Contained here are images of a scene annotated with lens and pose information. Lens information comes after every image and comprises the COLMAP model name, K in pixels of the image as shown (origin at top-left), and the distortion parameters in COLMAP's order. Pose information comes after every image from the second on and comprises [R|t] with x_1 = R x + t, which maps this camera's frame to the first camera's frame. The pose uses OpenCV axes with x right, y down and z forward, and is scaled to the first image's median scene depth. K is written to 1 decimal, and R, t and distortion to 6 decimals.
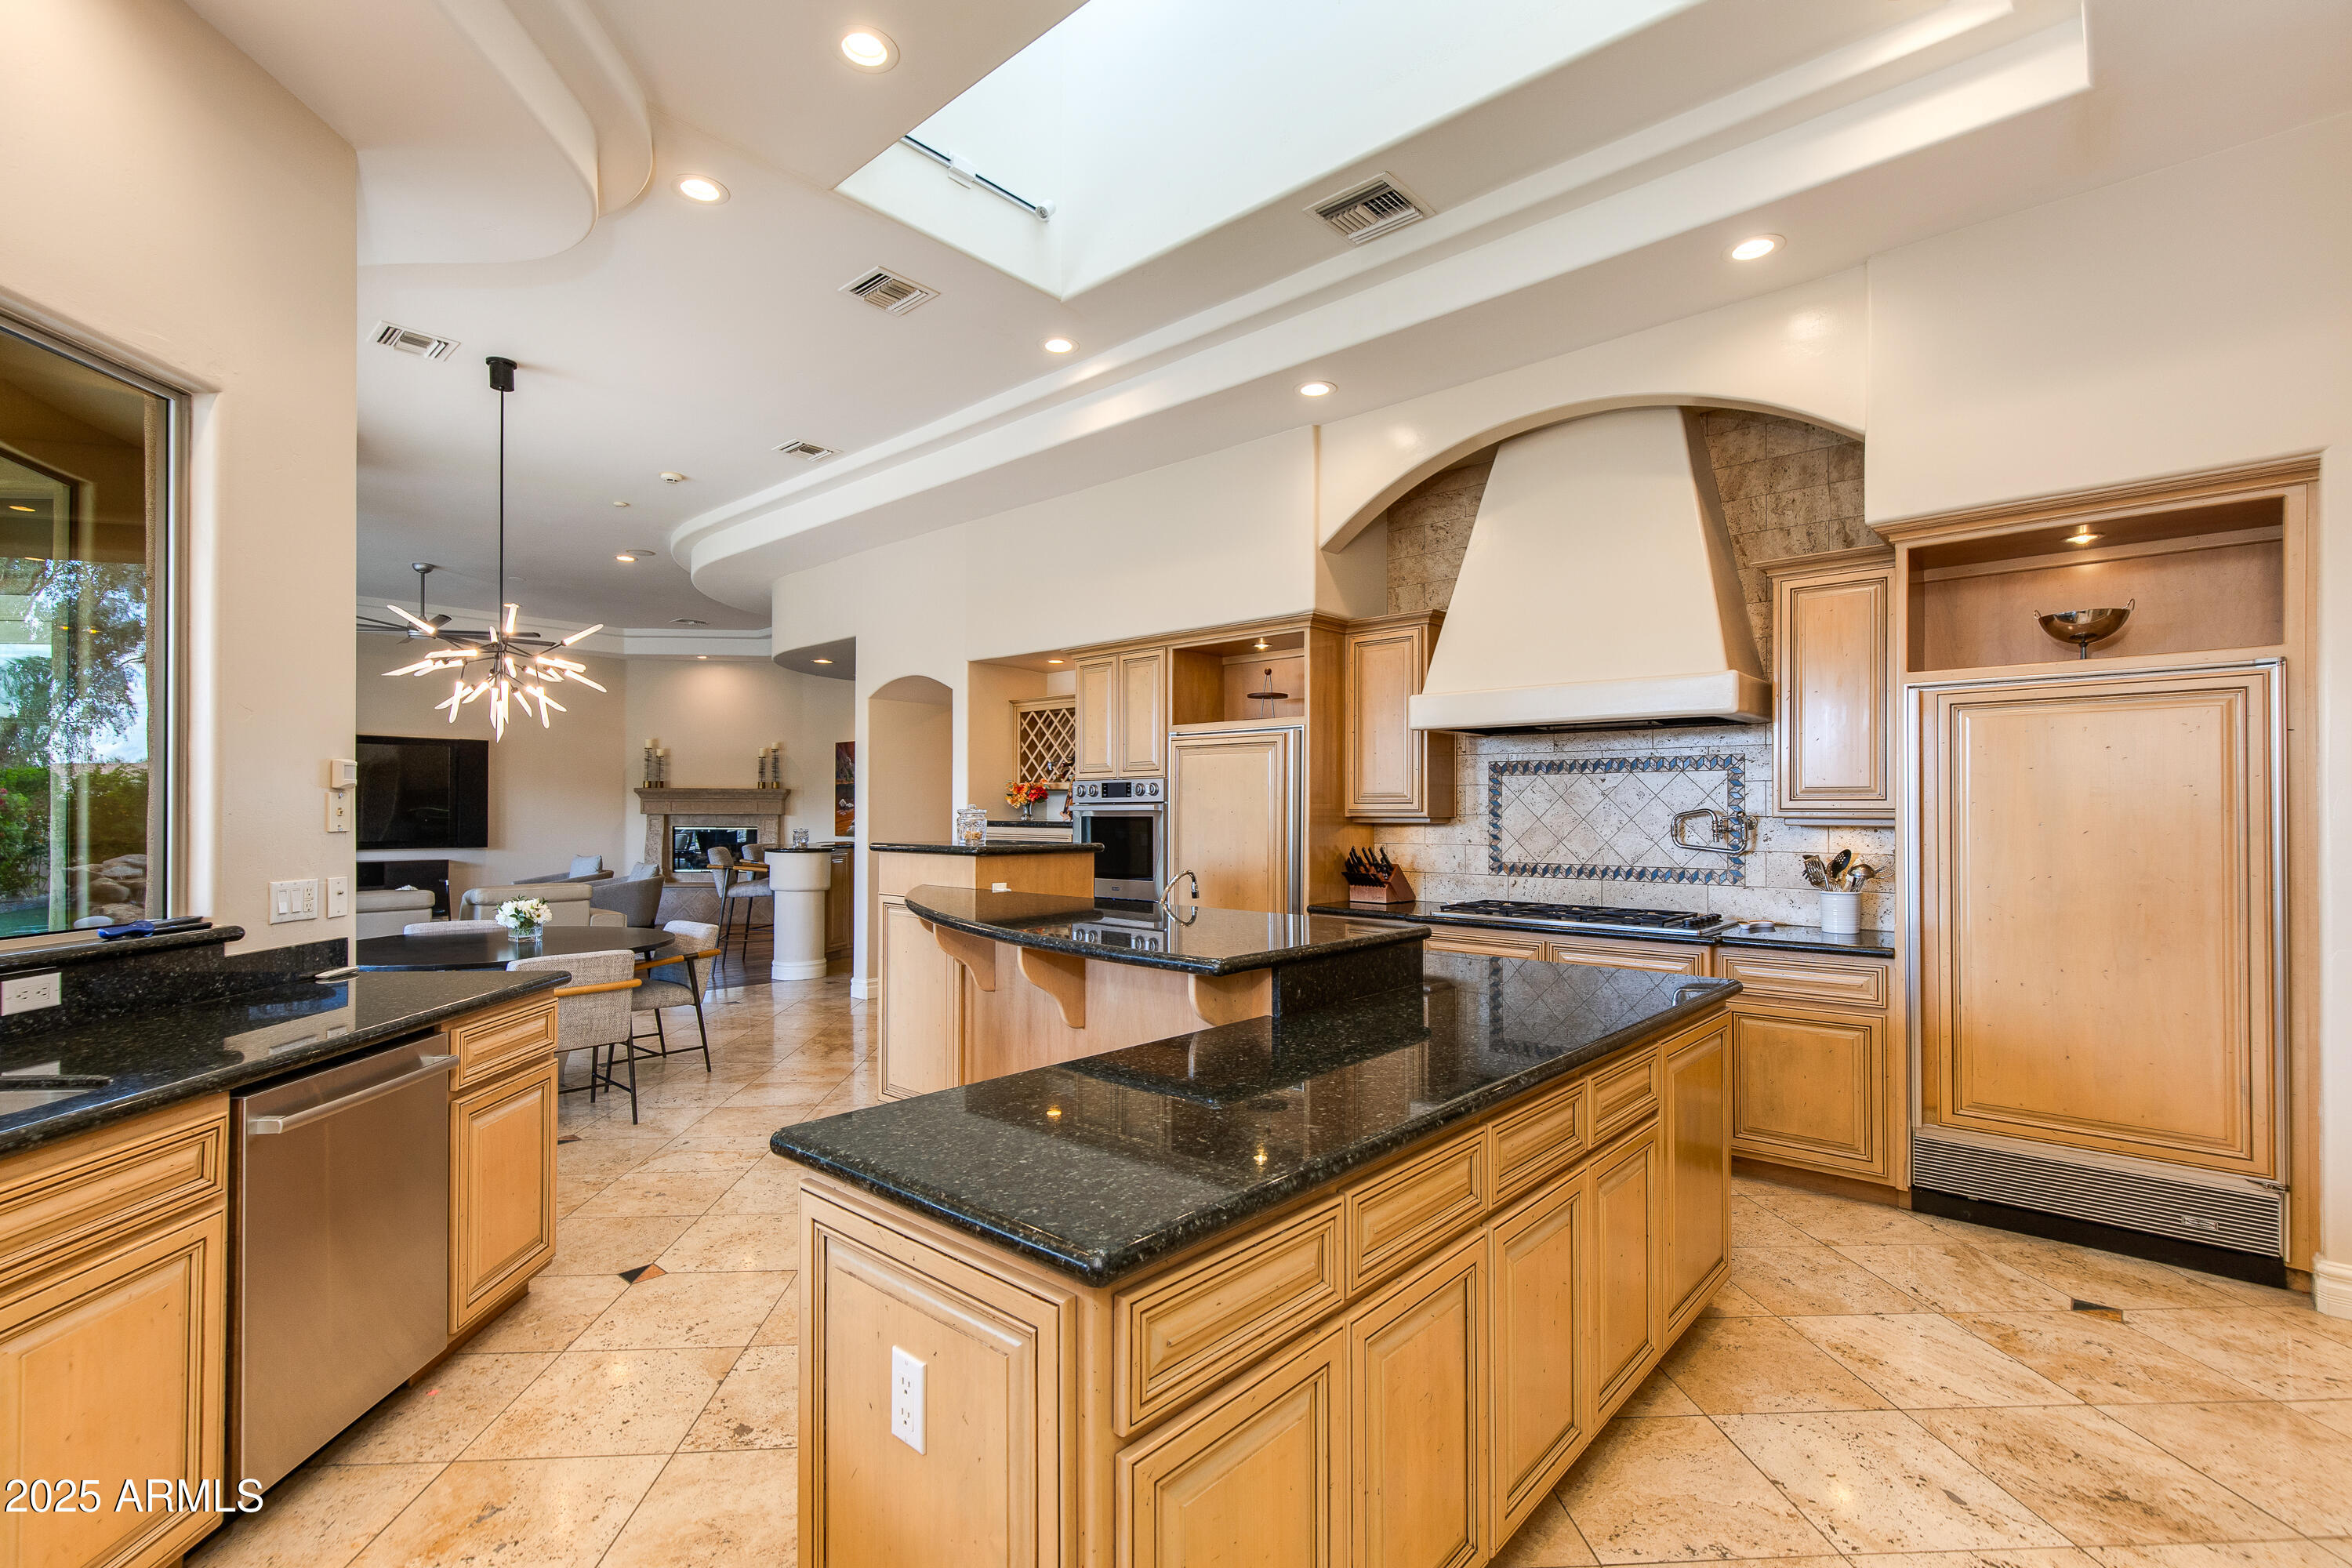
lens RADIAL K [[1067.4, 0, 1168.3], [0, 1067.4, 812.3], [0, 0, 1]] dist [0.003177, 0.000142]
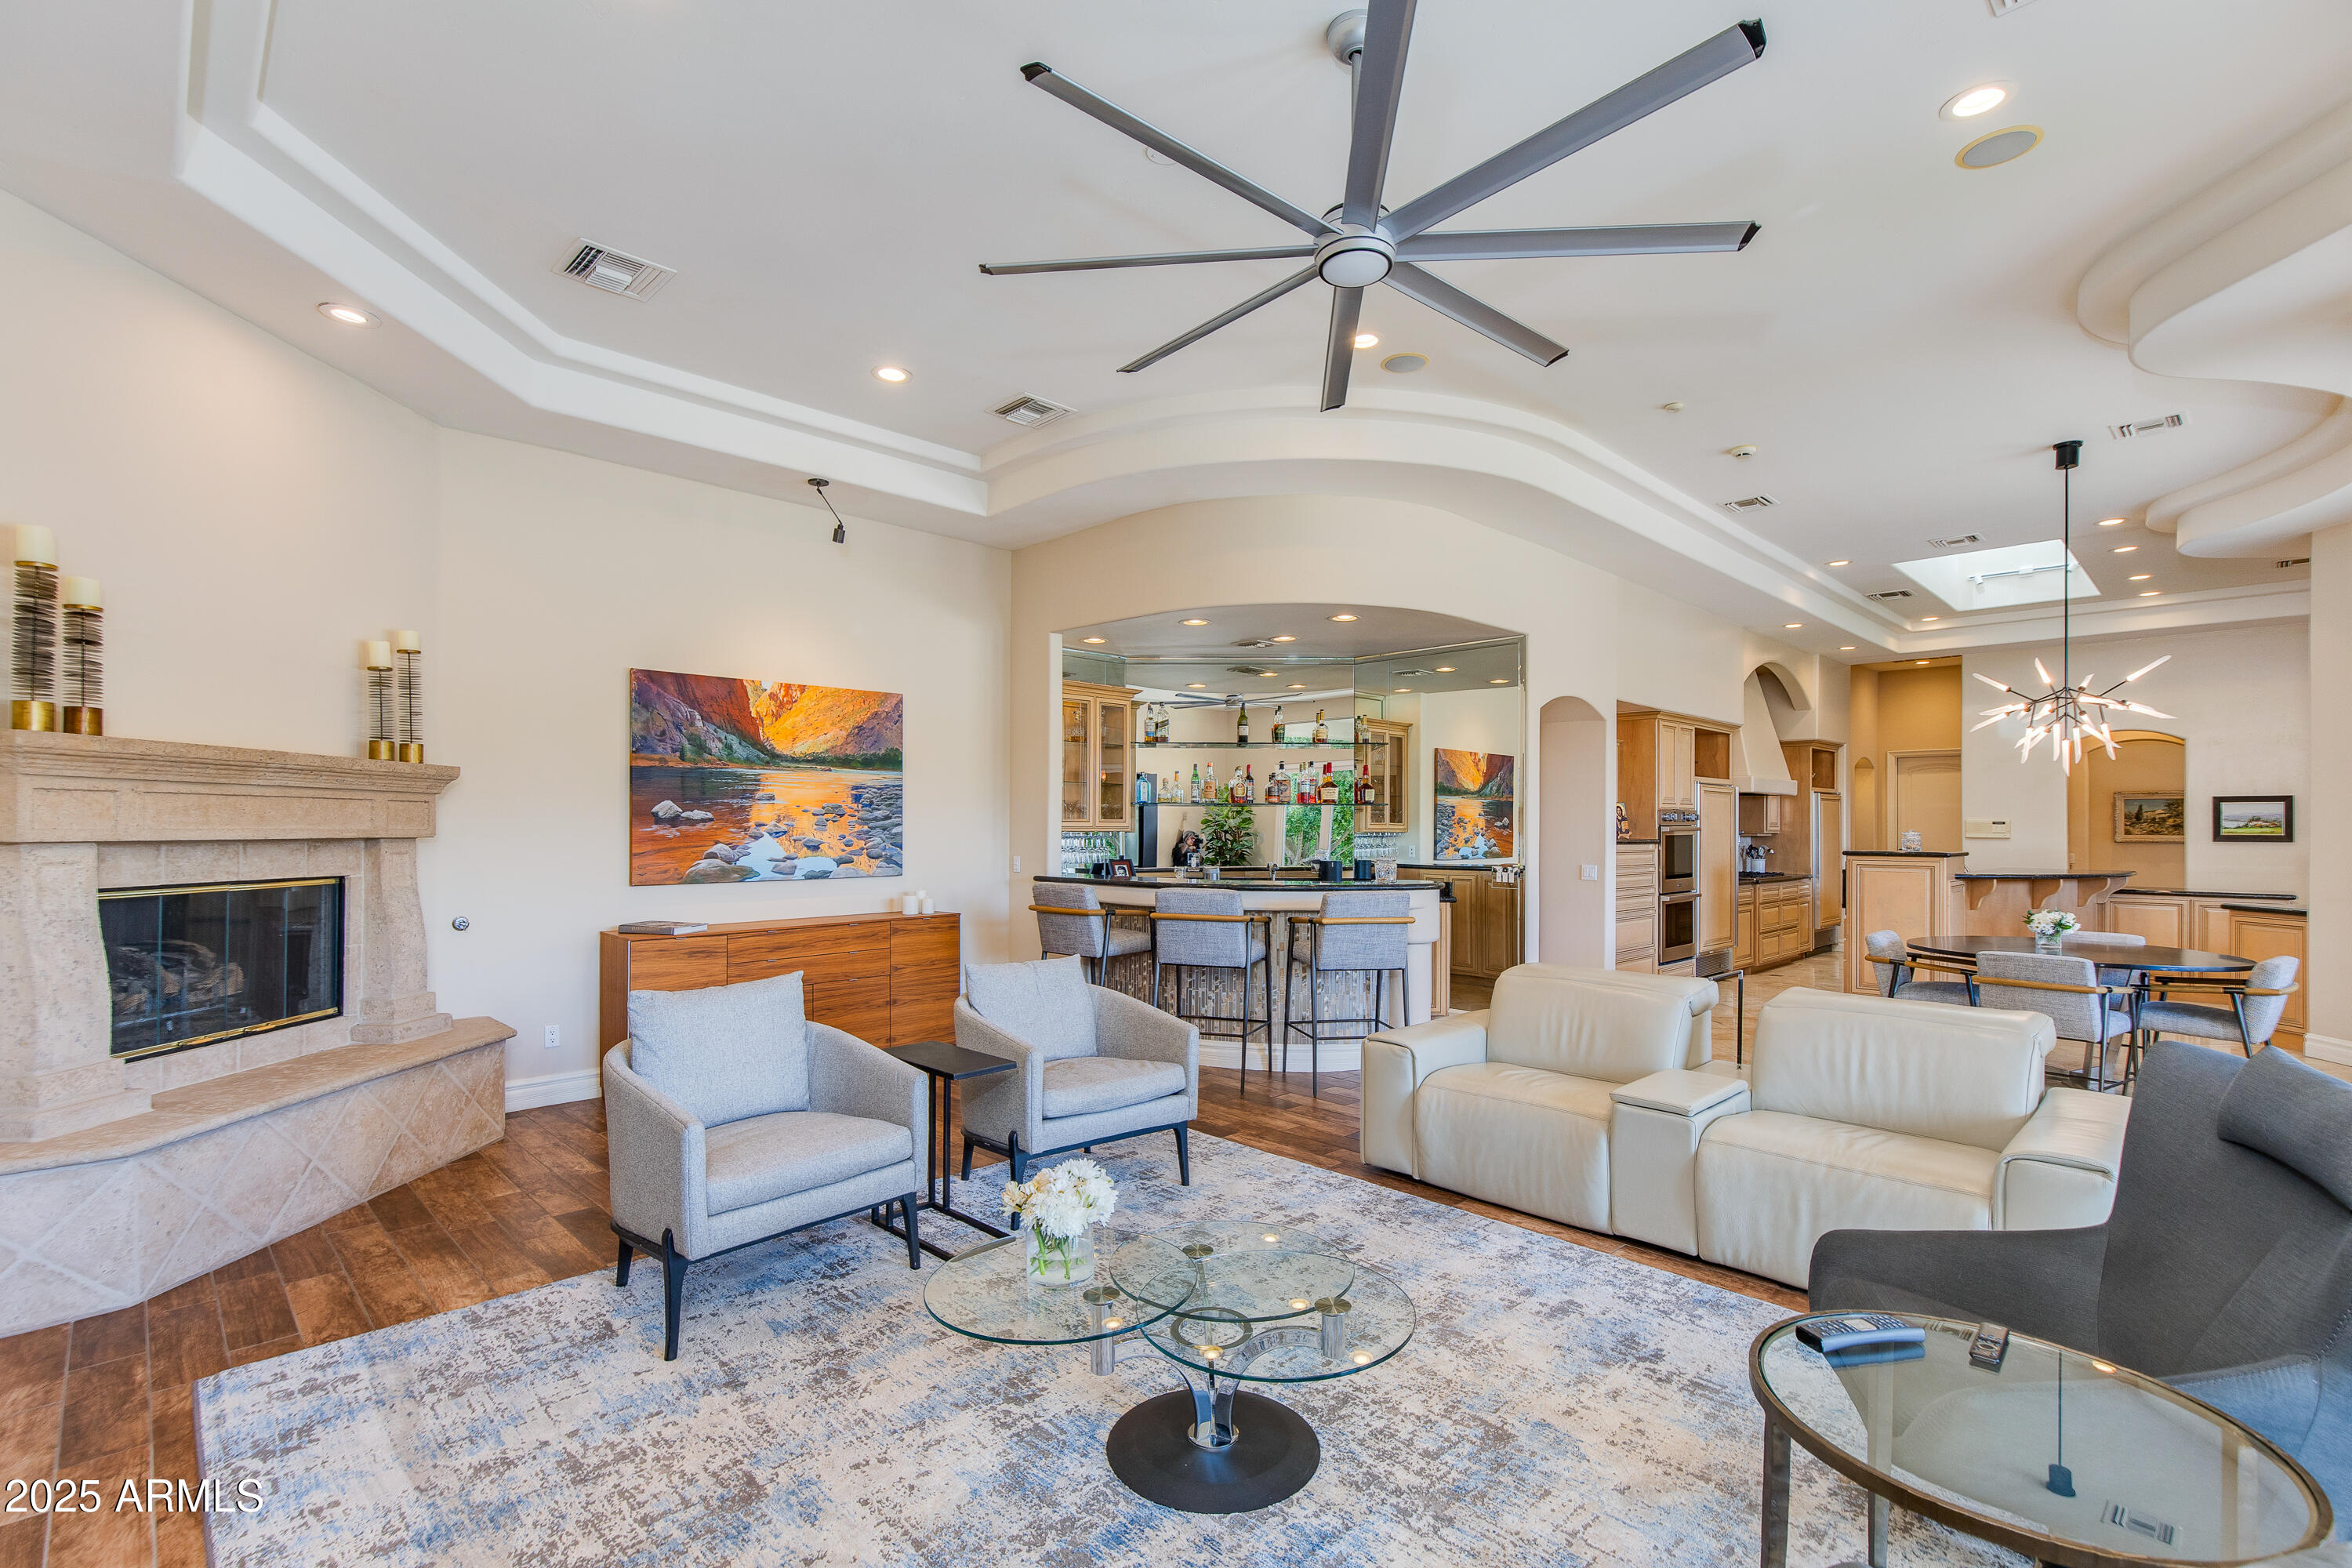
lens RADIAL K [[1067.4, 0, 1168.3], [0, 1067.4, 812.3], [0, 0, 1]] dist [0.003177, 0.000142]
pose [[0.077621, 0.009326, 0.996939, -1.323487], [-0.003524, 0.999953, -0.009079, -0.008309], [-0.996977, -0.002809, 0.077650, 1.384840]]
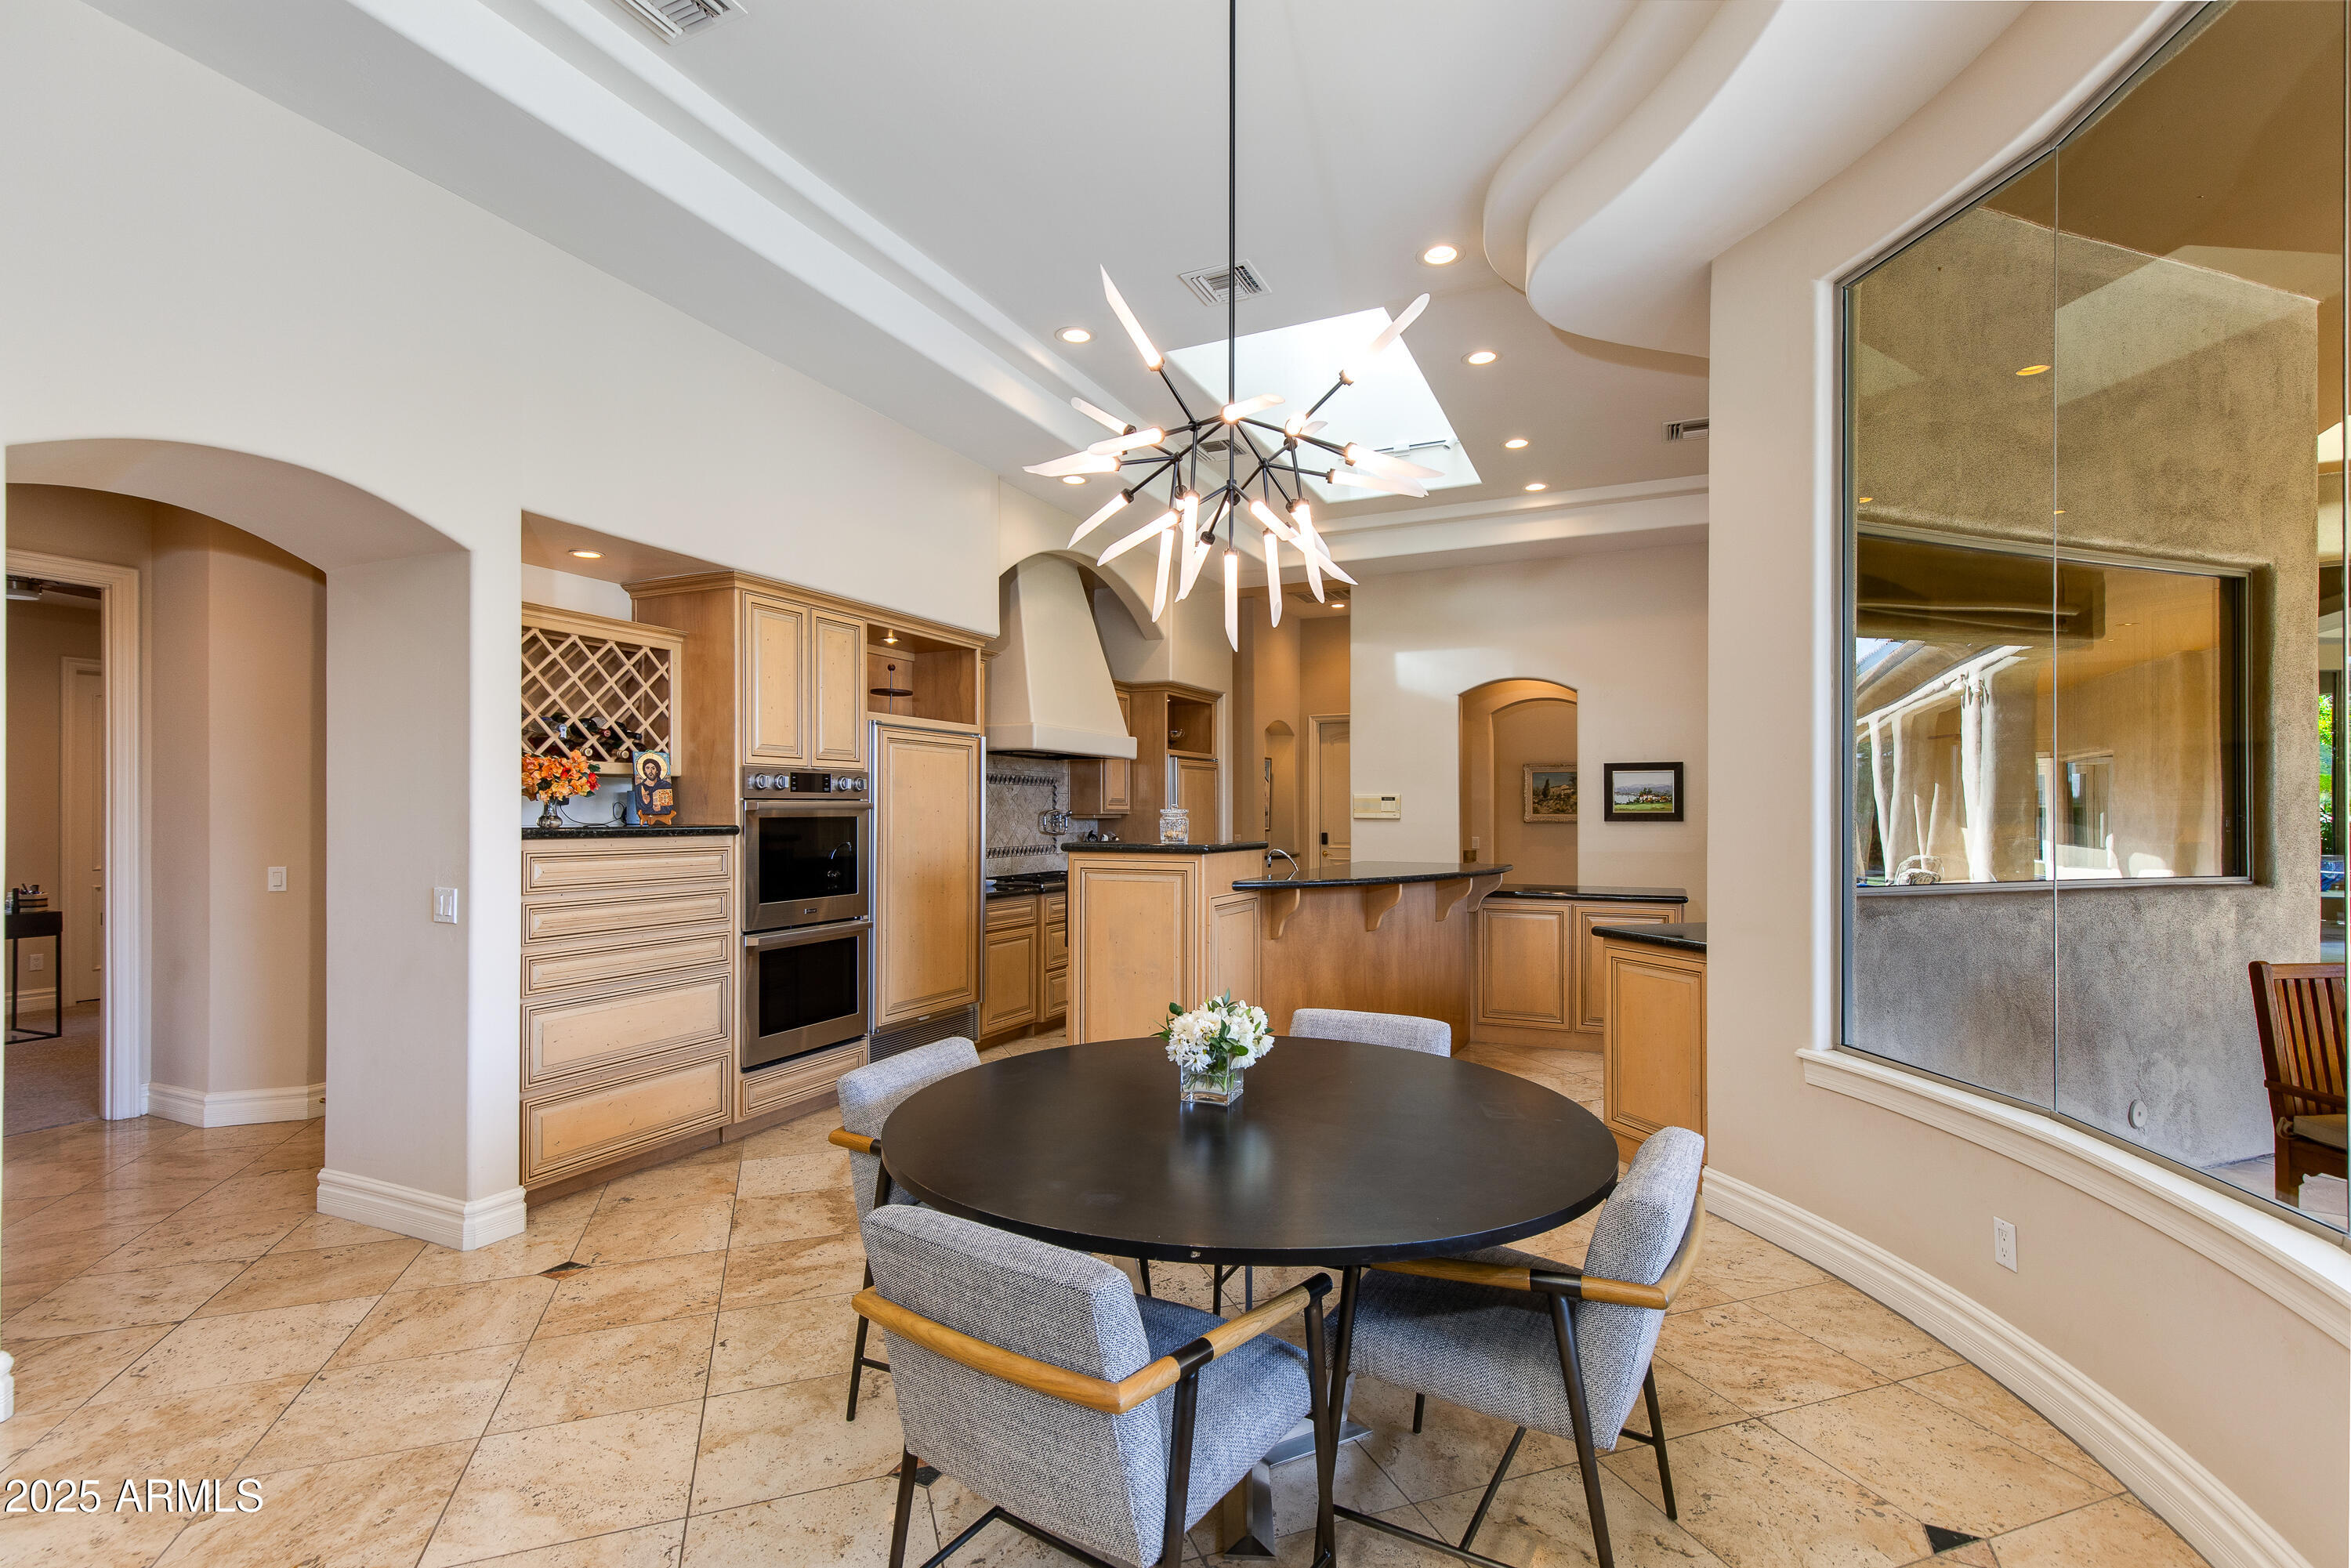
lens RADIAL K [[1066.9, 0, 1167.8], [0, 1066.9, 812.3], [0, 0, 1]] dist [0.003177, 0.000142]
pose [[-0.280331, -0.002371, 0.959901, -0.857272], [0.001327, 0.999995, 0.002857, -0.001700], [-0.959903, 0.002075, -0.280326, 0.967566]]
